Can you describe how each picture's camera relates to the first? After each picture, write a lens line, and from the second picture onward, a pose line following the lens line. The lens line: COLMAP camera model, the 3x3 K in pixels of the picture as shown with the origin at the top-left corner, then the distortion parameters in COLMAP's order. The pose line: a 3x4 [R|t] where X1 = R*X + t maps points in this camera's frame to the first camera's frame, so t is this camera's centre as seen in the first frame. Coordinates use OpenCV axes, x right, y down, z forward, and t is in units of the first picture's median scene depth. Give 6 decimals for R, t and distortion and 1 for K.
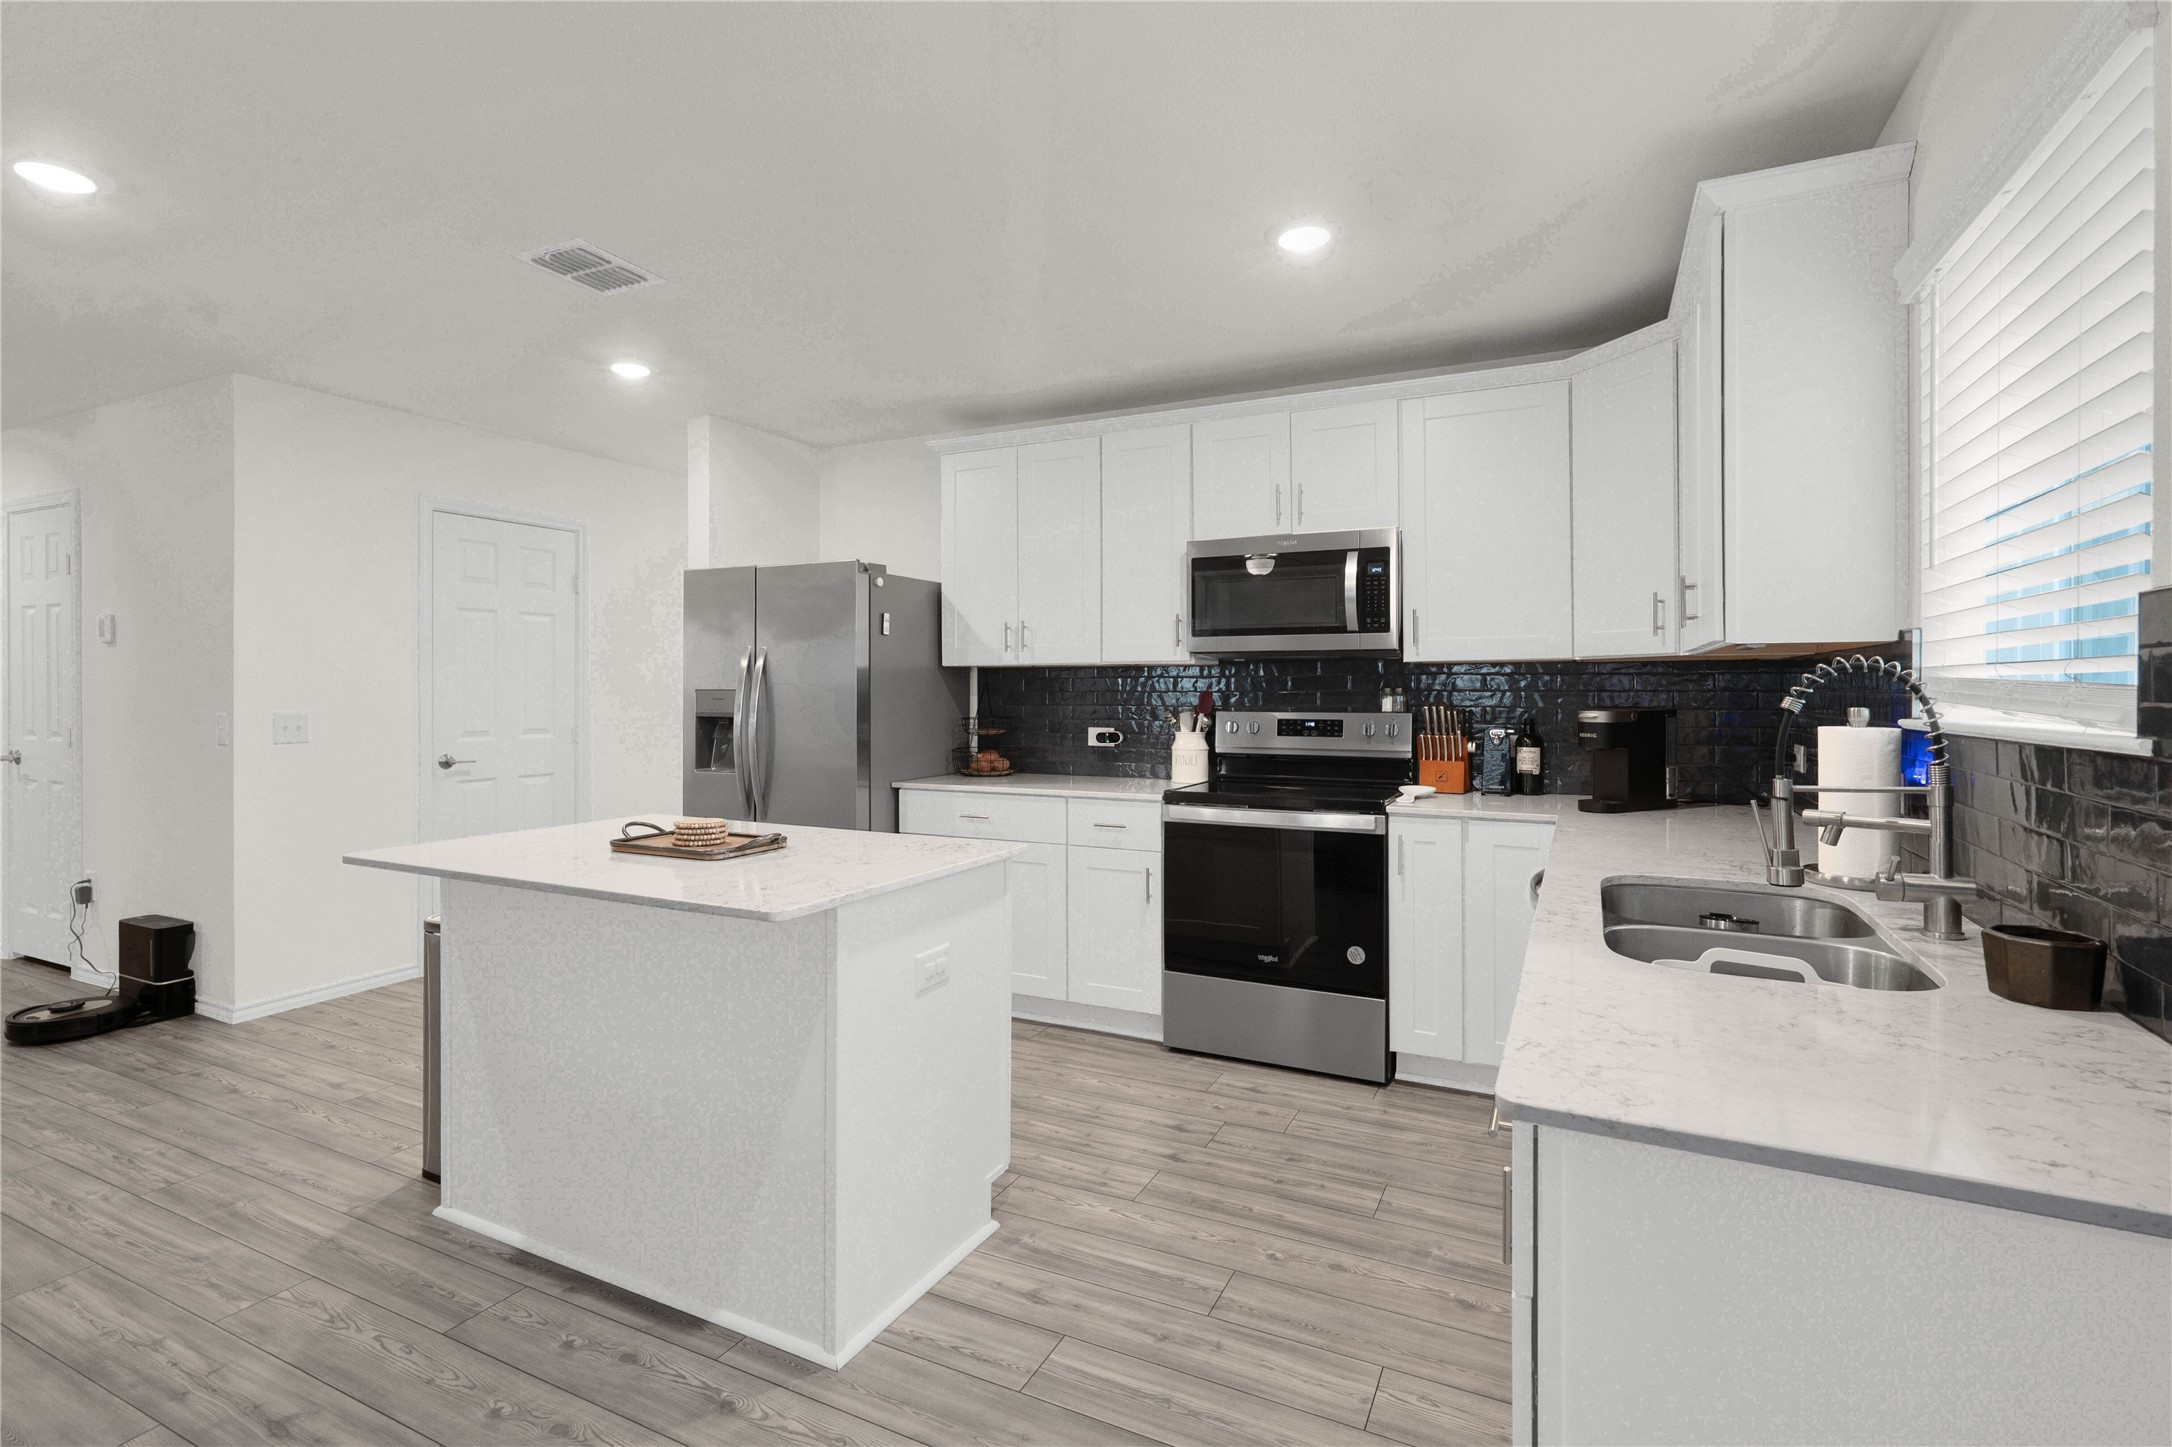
lens RADIAL K [[1014.3, 0, 1086.0], [0, 1014.3, 723.5], [0, 0, 1]] dist [0.001776, 0.001183]
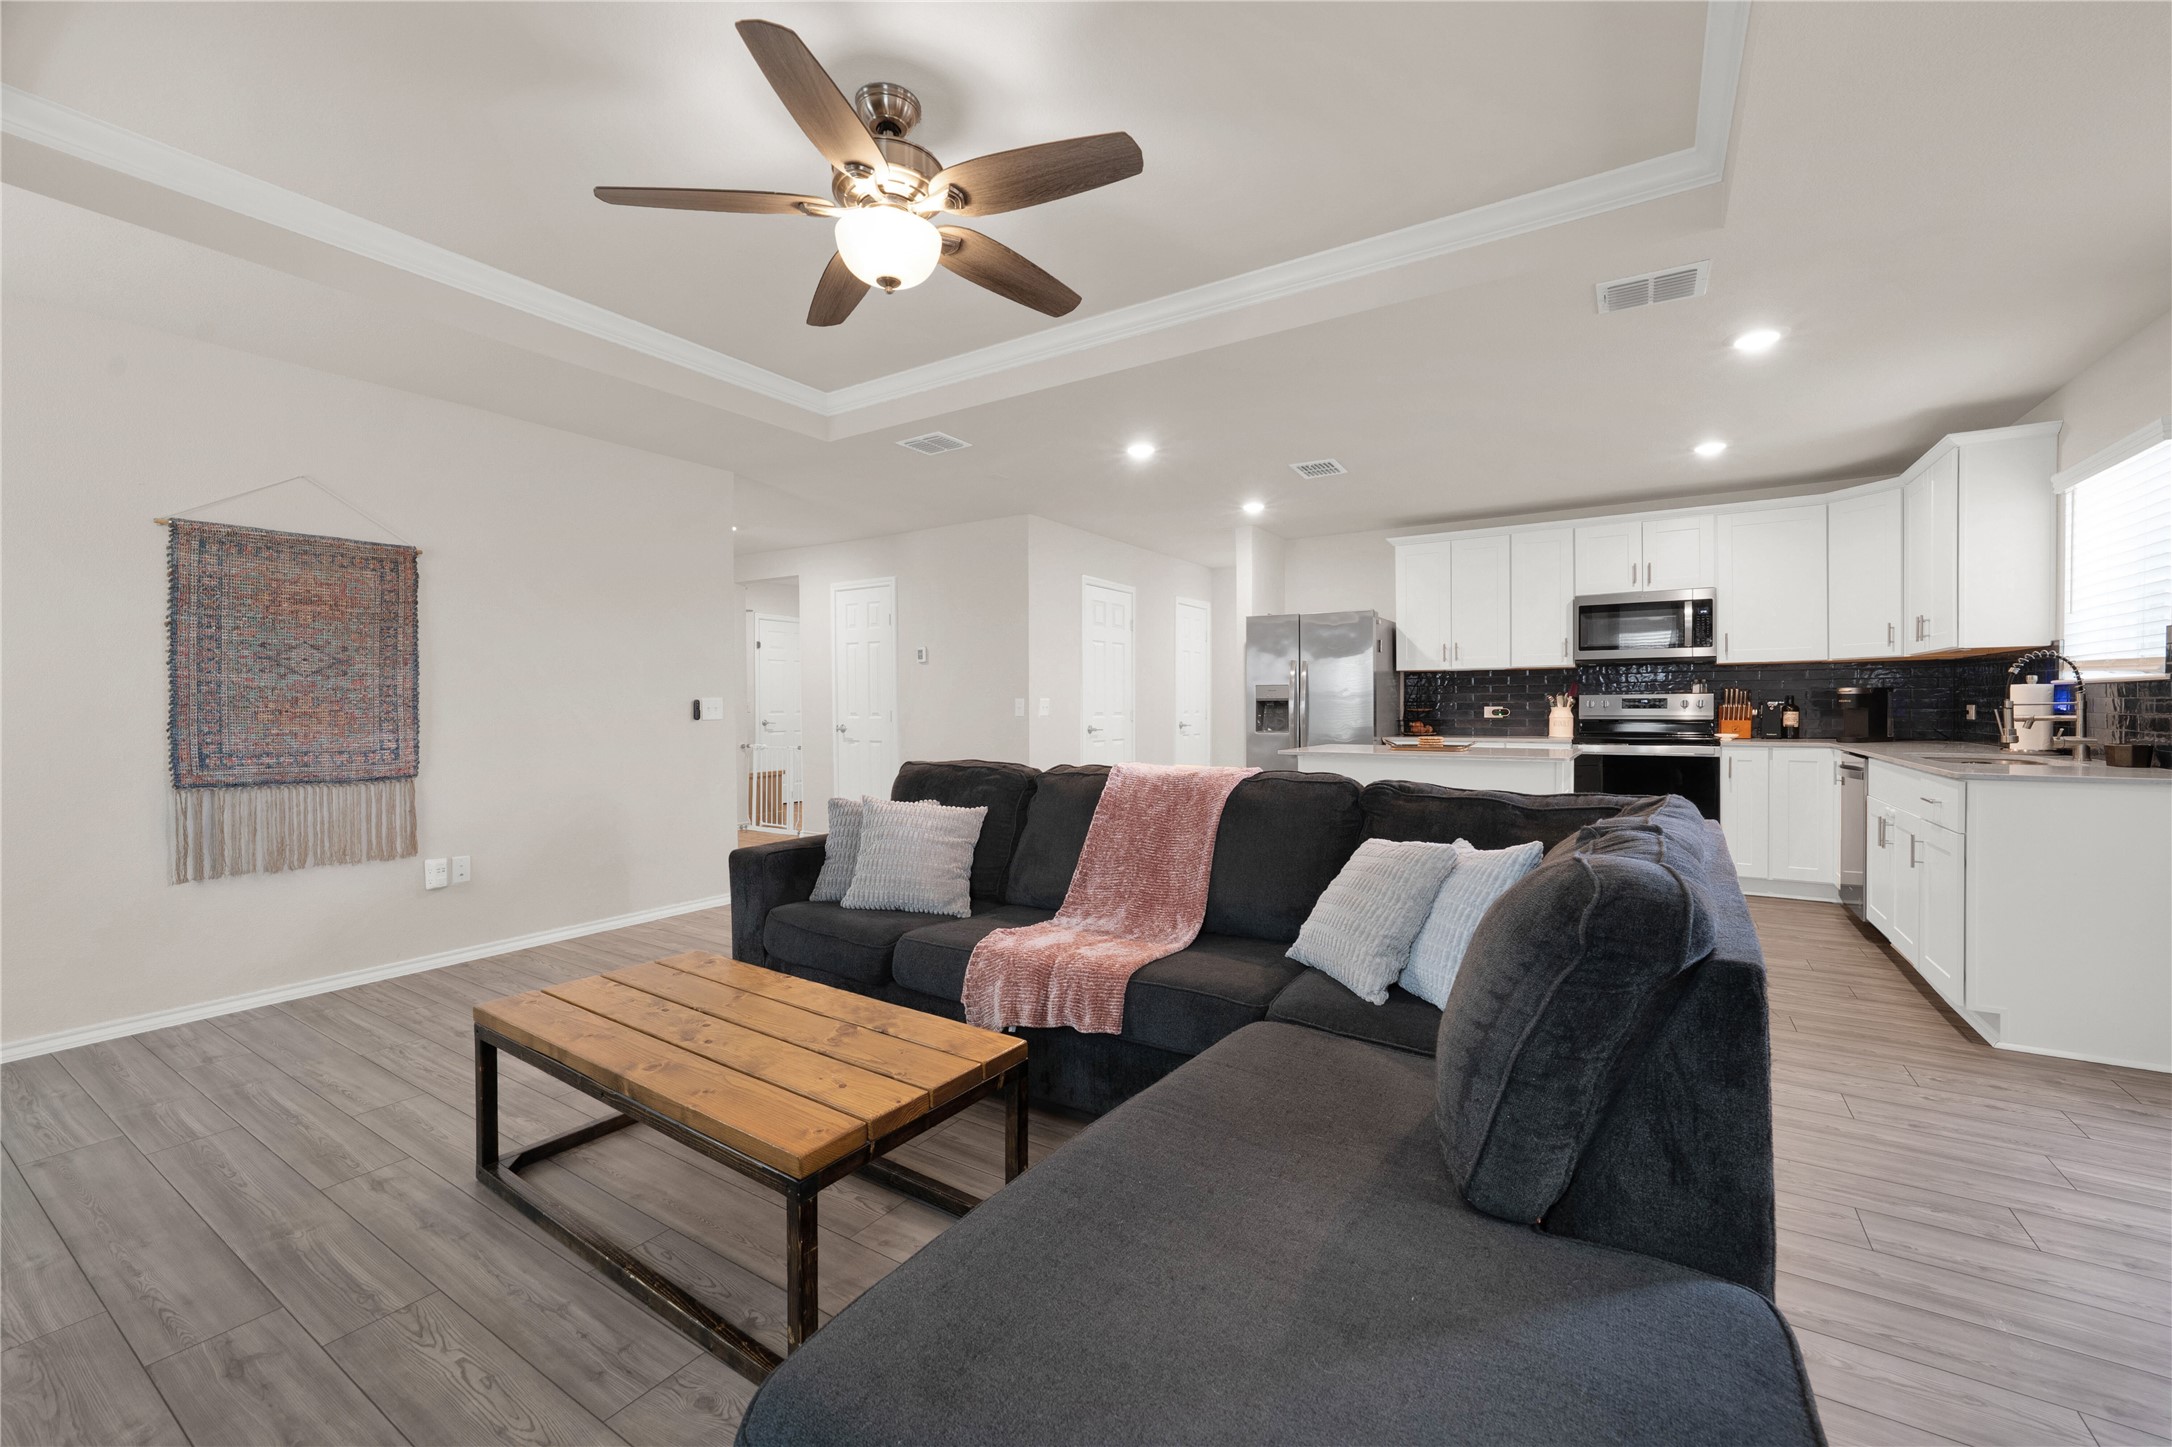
lens RADIAL K [[848.4, 0, 1086.0], [0, 848.4, 723.5], [0, 0, 1]] dist [-0.041557, 0.010127]
pose [[0.990117, -0.004717, -0.140164, -0.595679], [0.003308, 0.999942, -0.010284, 0.057575], [0.140204, 0.009718, 0.990075, -0.608040]]
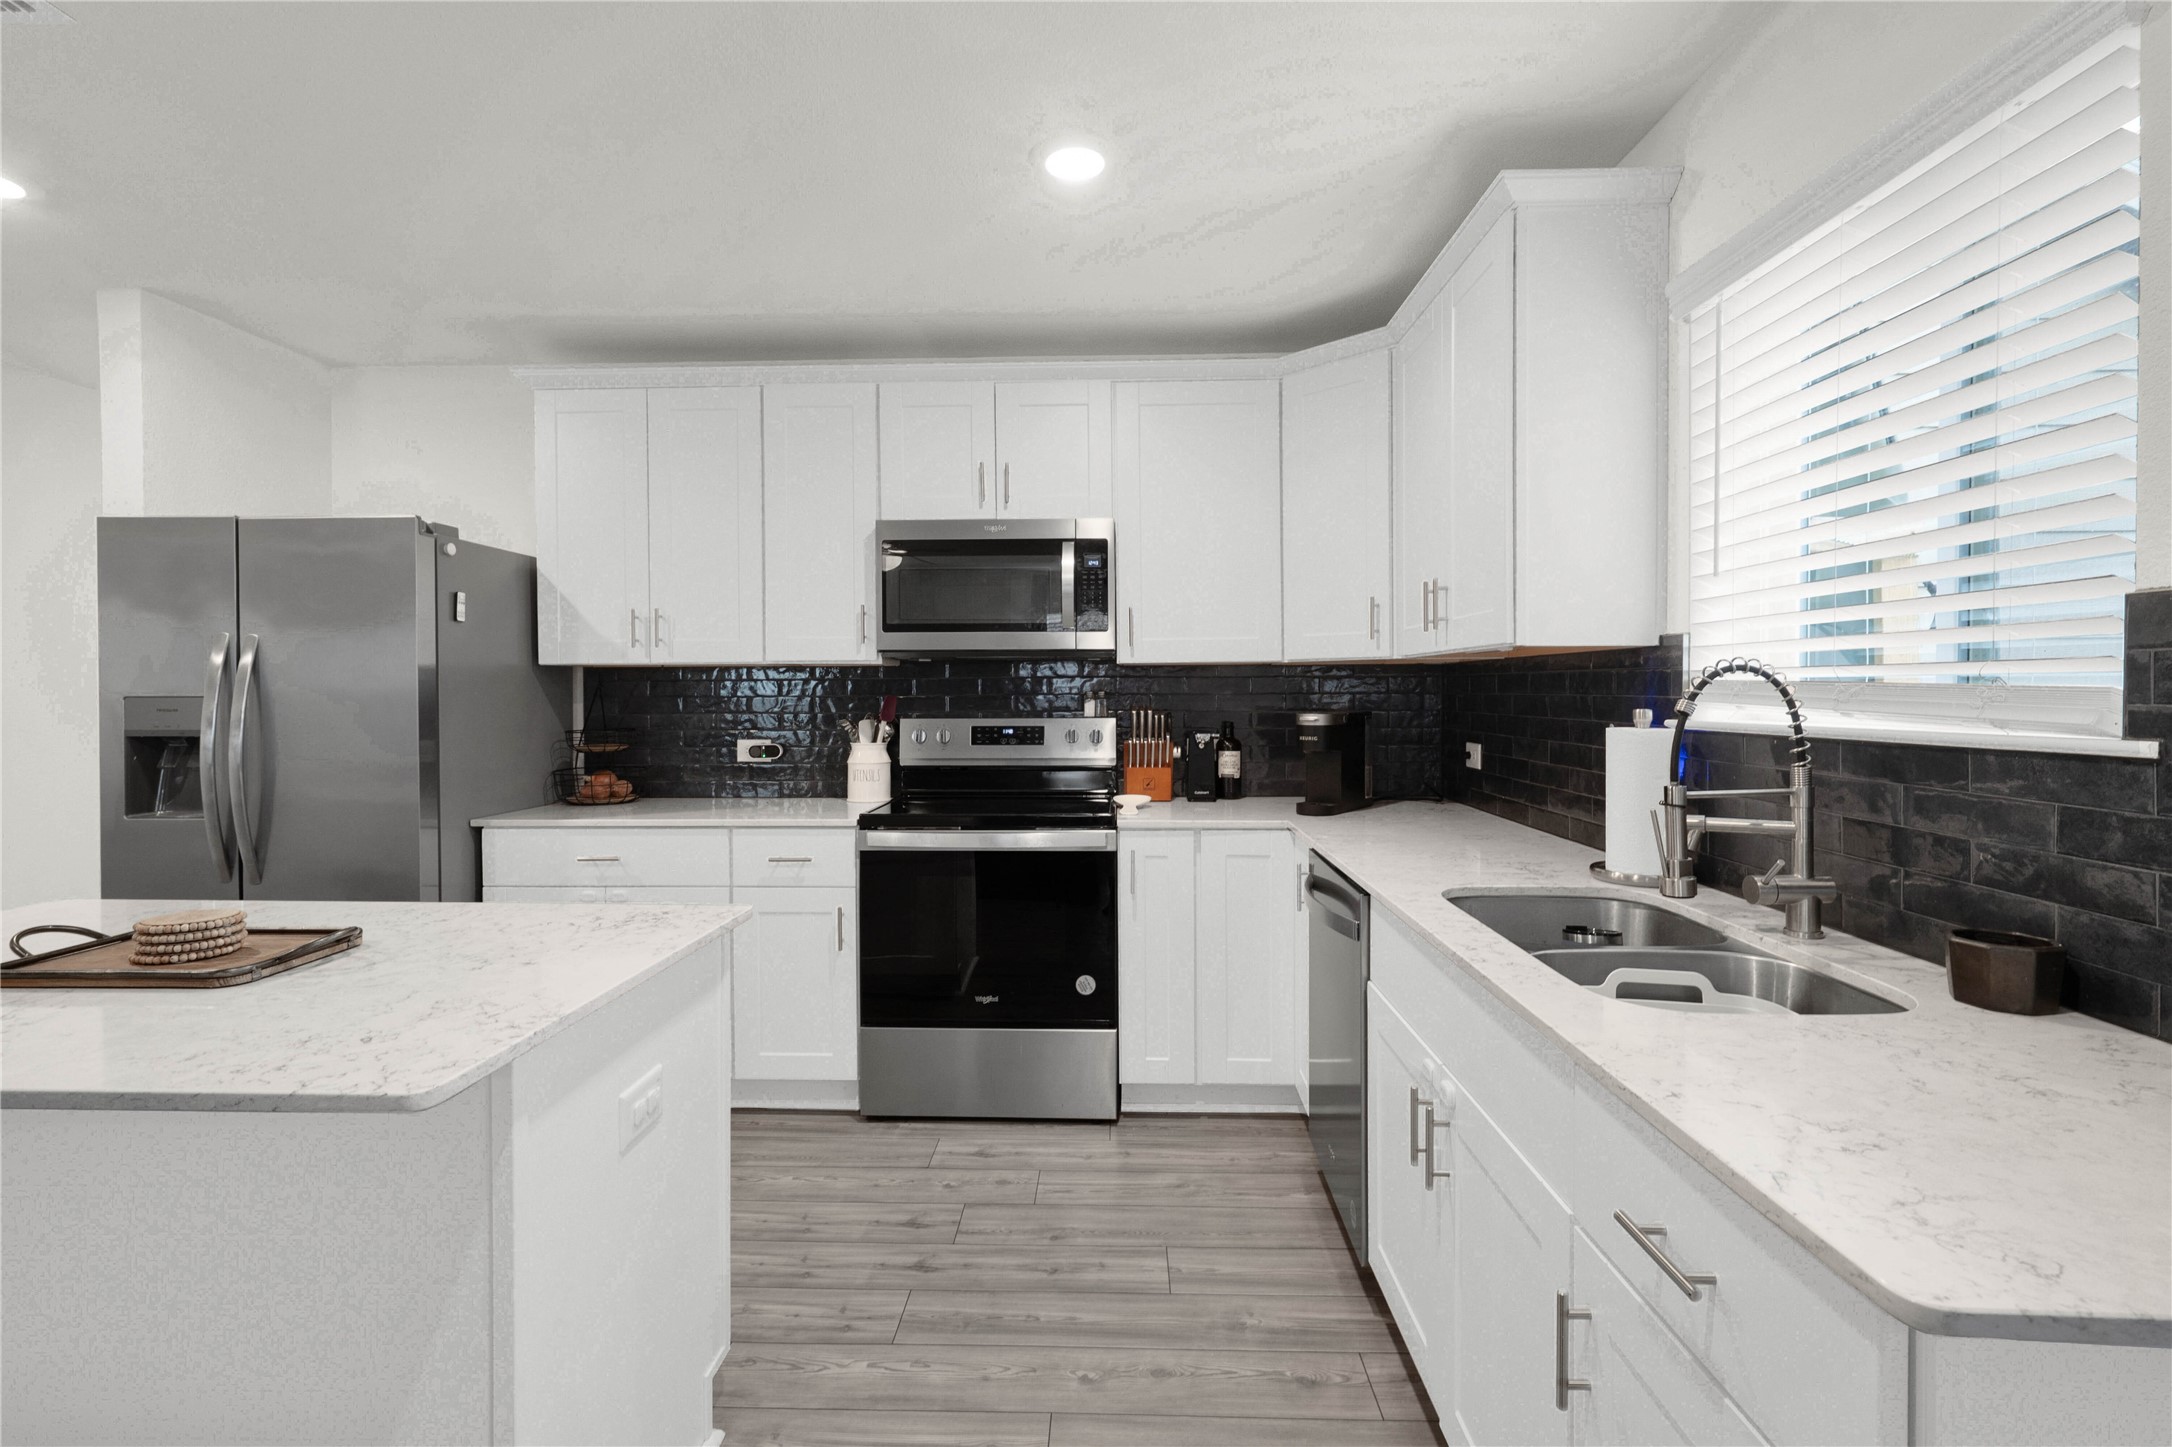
lens RADIAL K [[1014.3, 0, 1086.0], [0, 1014.3, 723.5], [0, 0, 1]] dist [0.001776, 0.001183]
pose [[0.913280, -0.016416, 0.407001, -0.098489], [0.017437, 0.999847, 0.001202, -0.007095], [-0.406959, 0.005999, 0.913427, 0.164038]]
